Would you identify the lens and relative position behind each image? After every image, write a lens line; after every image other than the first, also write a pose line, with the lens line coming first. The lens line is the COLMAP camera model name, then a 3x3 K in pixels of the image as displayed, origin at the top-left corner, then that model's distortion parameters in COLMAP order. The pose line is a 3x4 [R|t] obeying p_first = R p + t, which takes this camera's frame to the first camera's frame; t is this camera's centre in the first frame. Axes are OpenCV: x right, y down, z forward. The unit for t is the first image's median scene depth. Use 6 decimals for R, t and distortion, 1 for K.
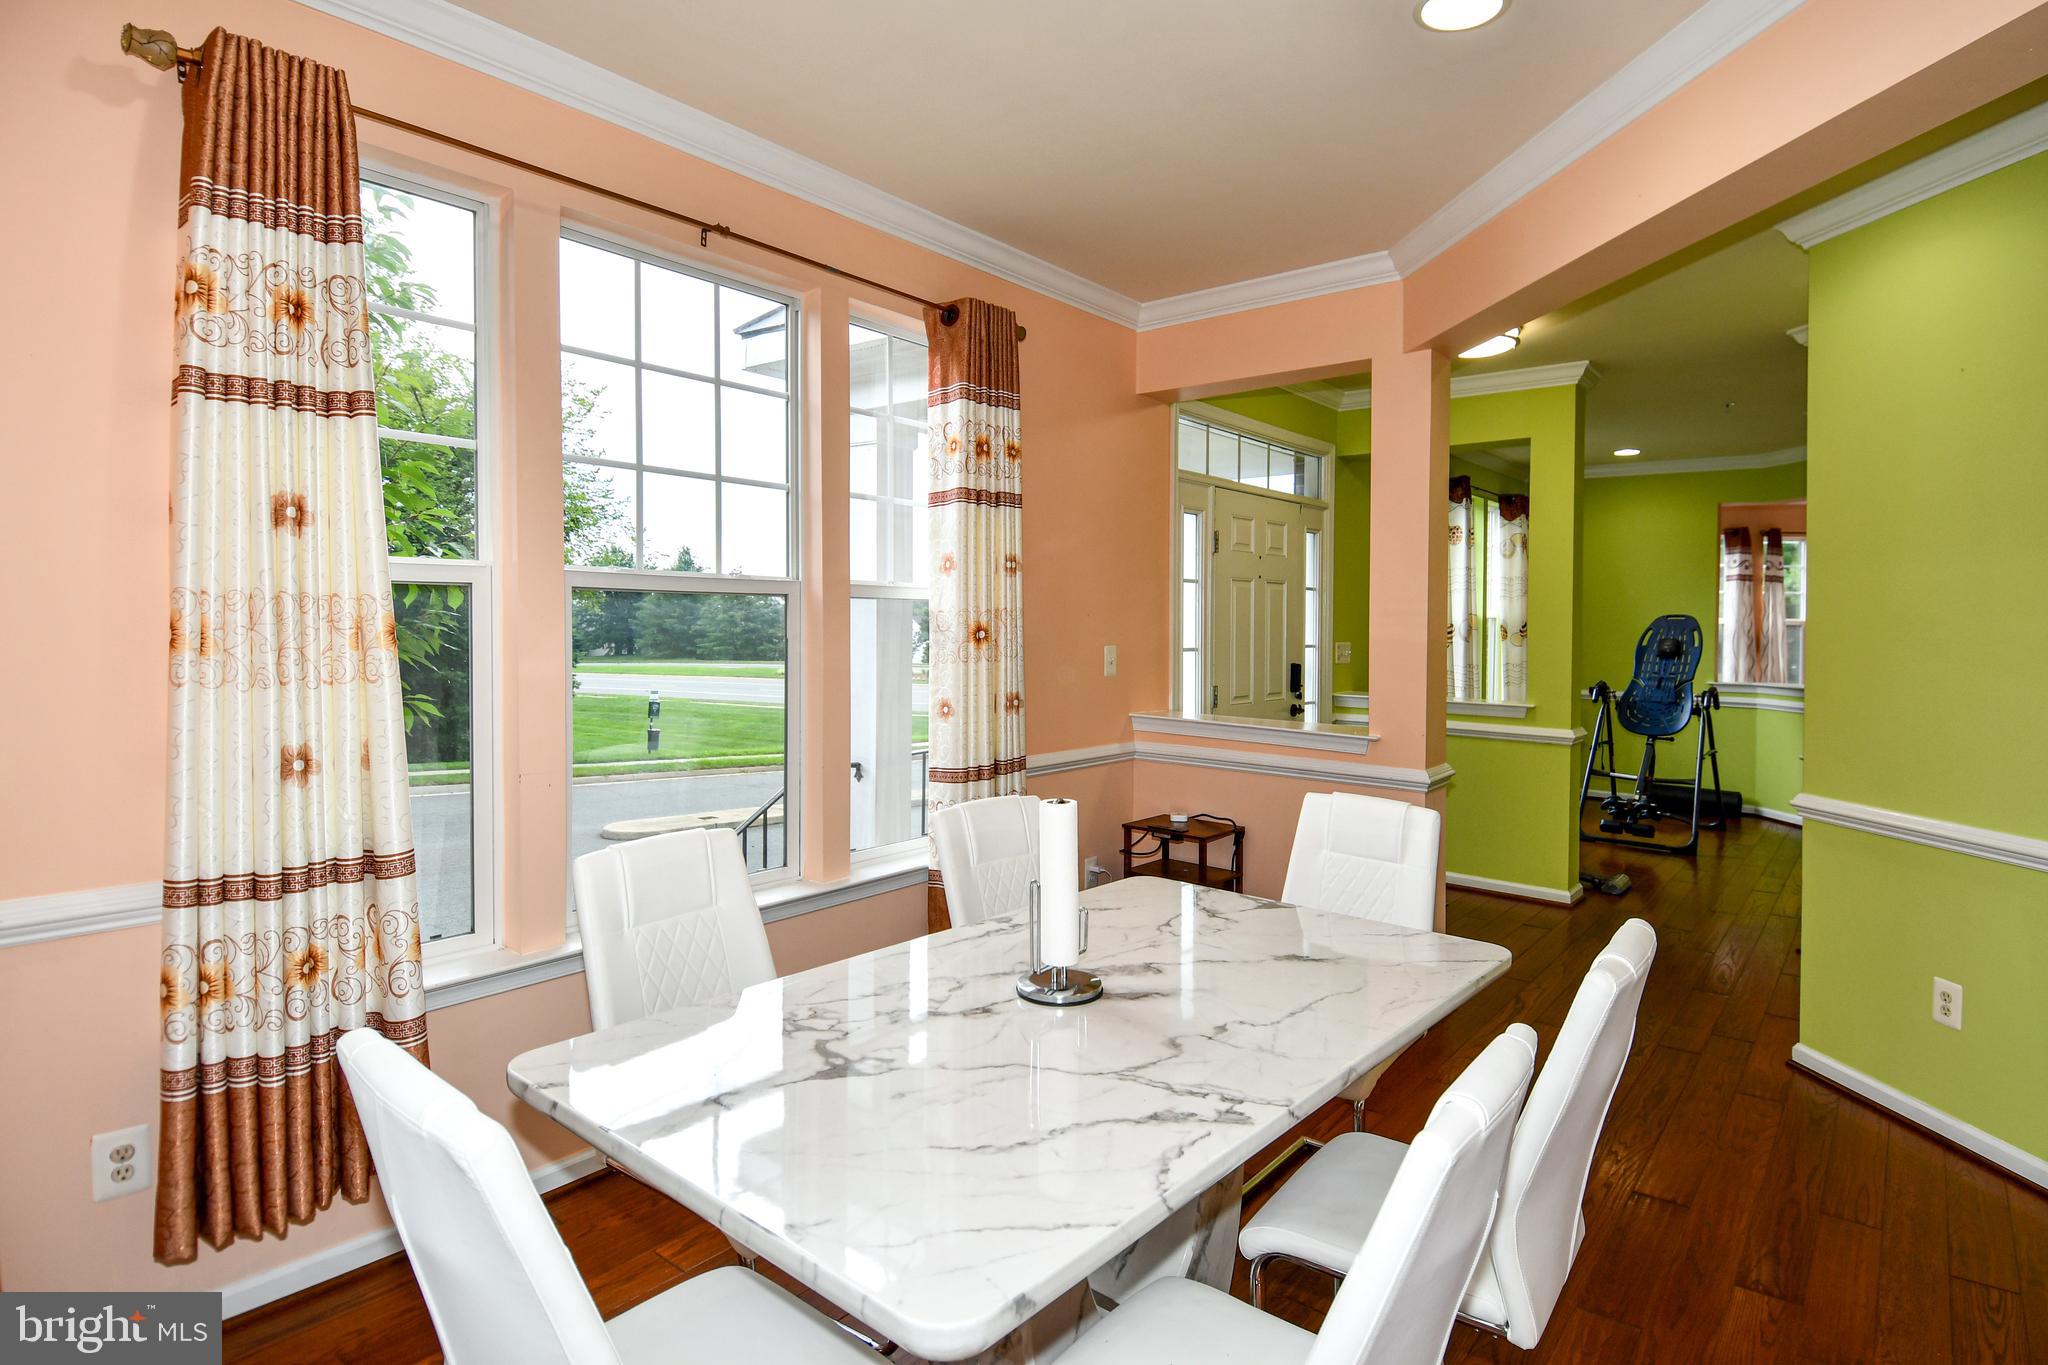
lens RADIAL K [[1055.8, 0, 1030.6], [0, 1055.8, 629.5], [0, 0, 1]] dist [-0.000825, -0.000884]
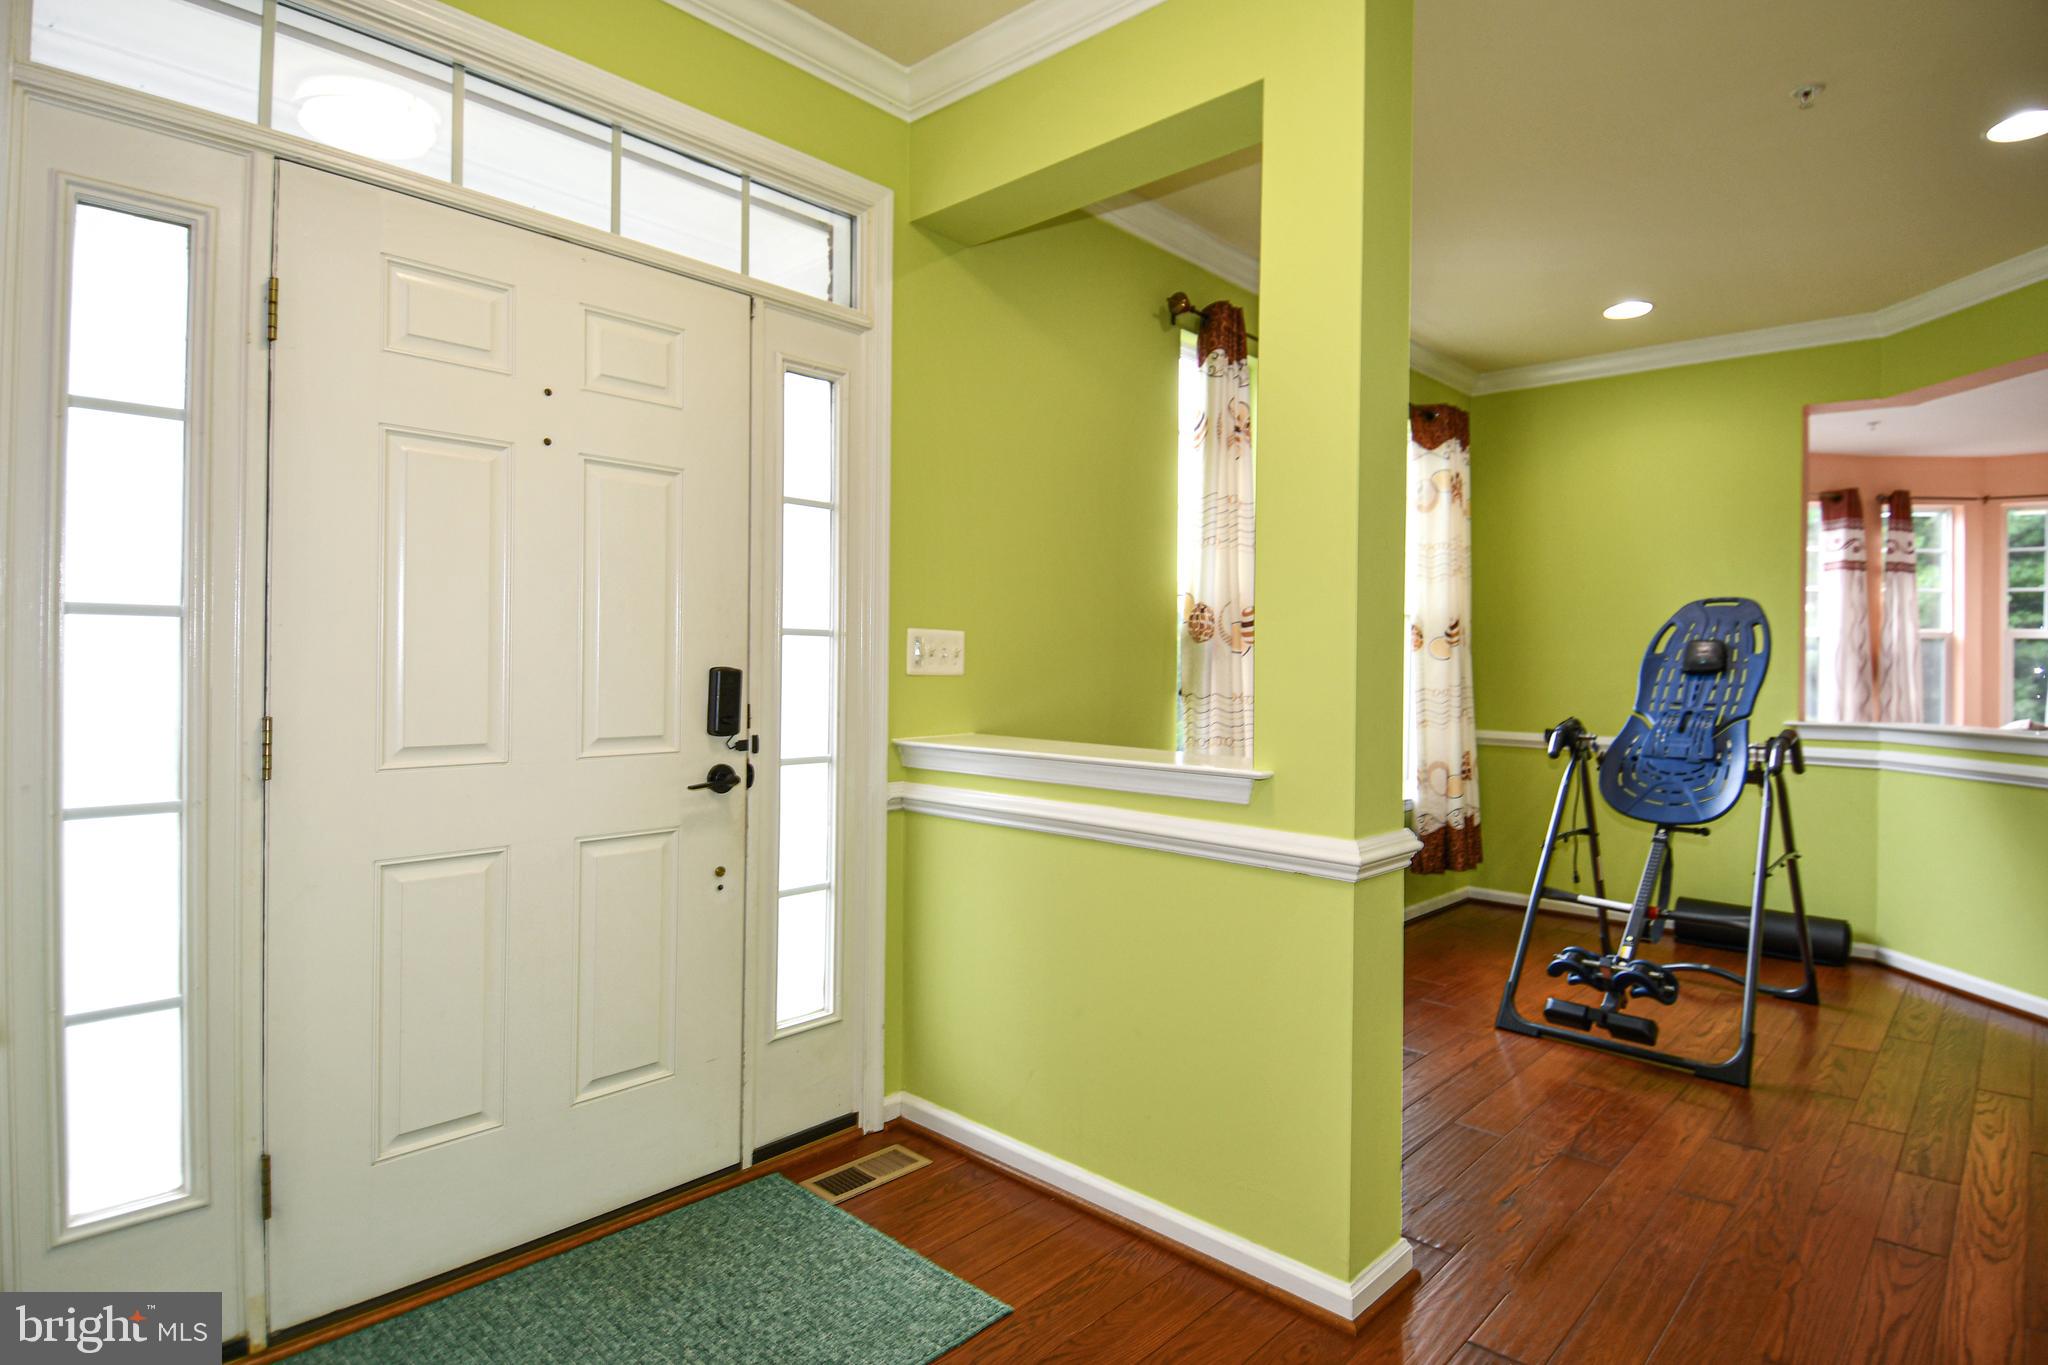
lens RADIAL K [[1036.7, 0, 1025.5], [0, 1036.7, 663.2], [0, 0, 1]] dist [0.046983, -0.043883]
pose [[0.997280, -0.002331, -0.073667, 0.291694], [0.001572, 0.999945, -0.010363, 0.025254], [0.073687, 0.010219, 0.997229, 0.430769]]
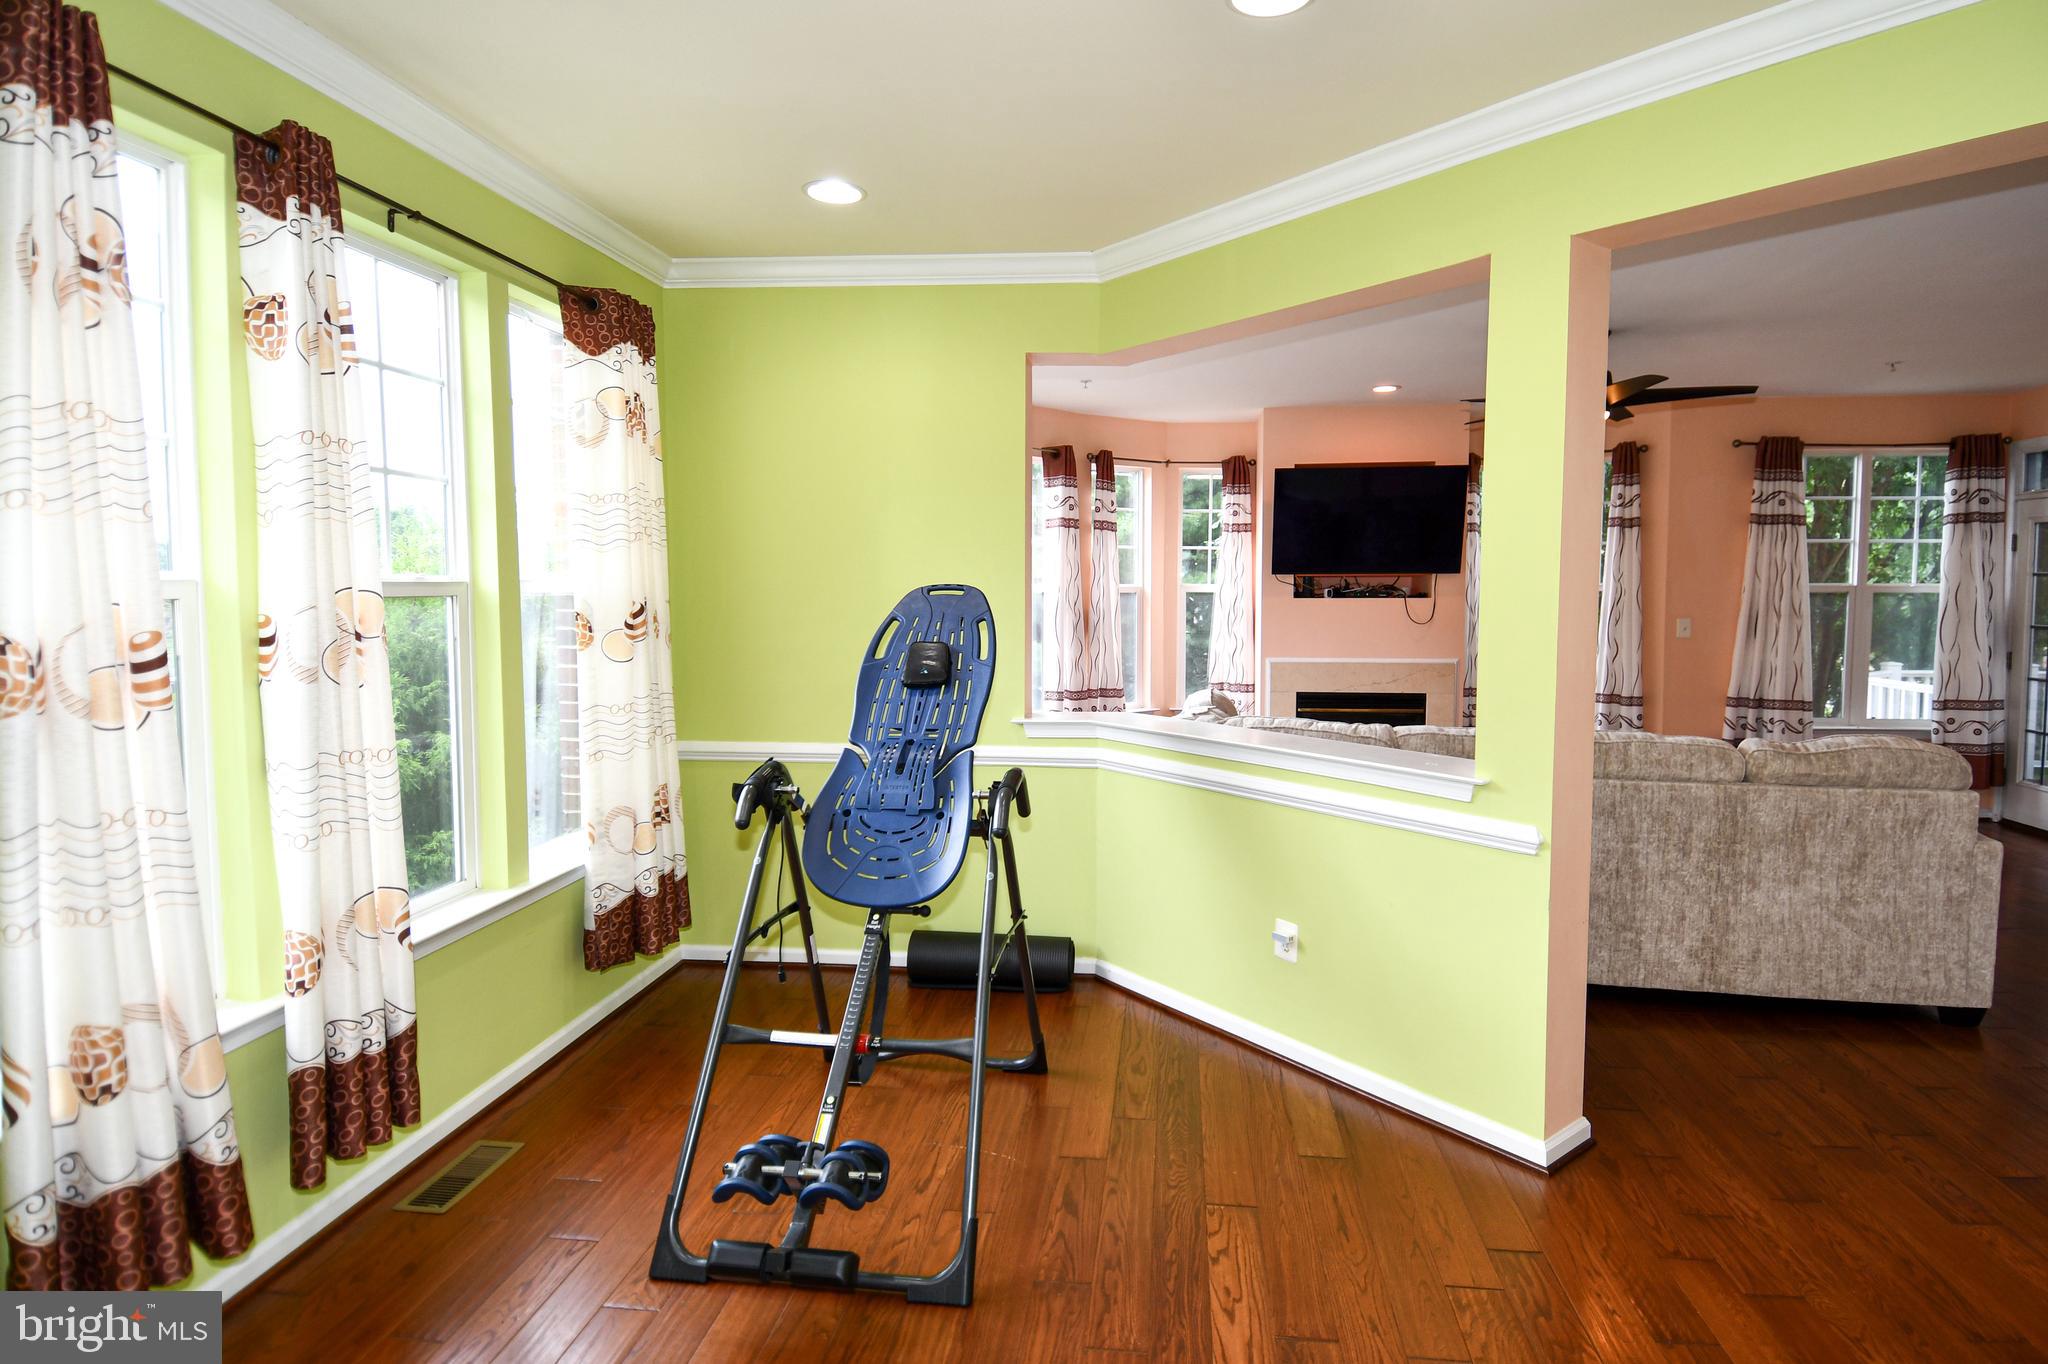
lens RADIAL K [[1094.1, 0, 1018.6], [0, 1094.1, 671.6], [0, 0, 1]] dist [0.032926, -0.039146]
pose [[0.851033, -0.053674, 0.522362, 0.396791], [0.016269, 0.996980, 0.075938, -0.011848], [-0.524860, -0.056127, 0.849336, 0.593909]]
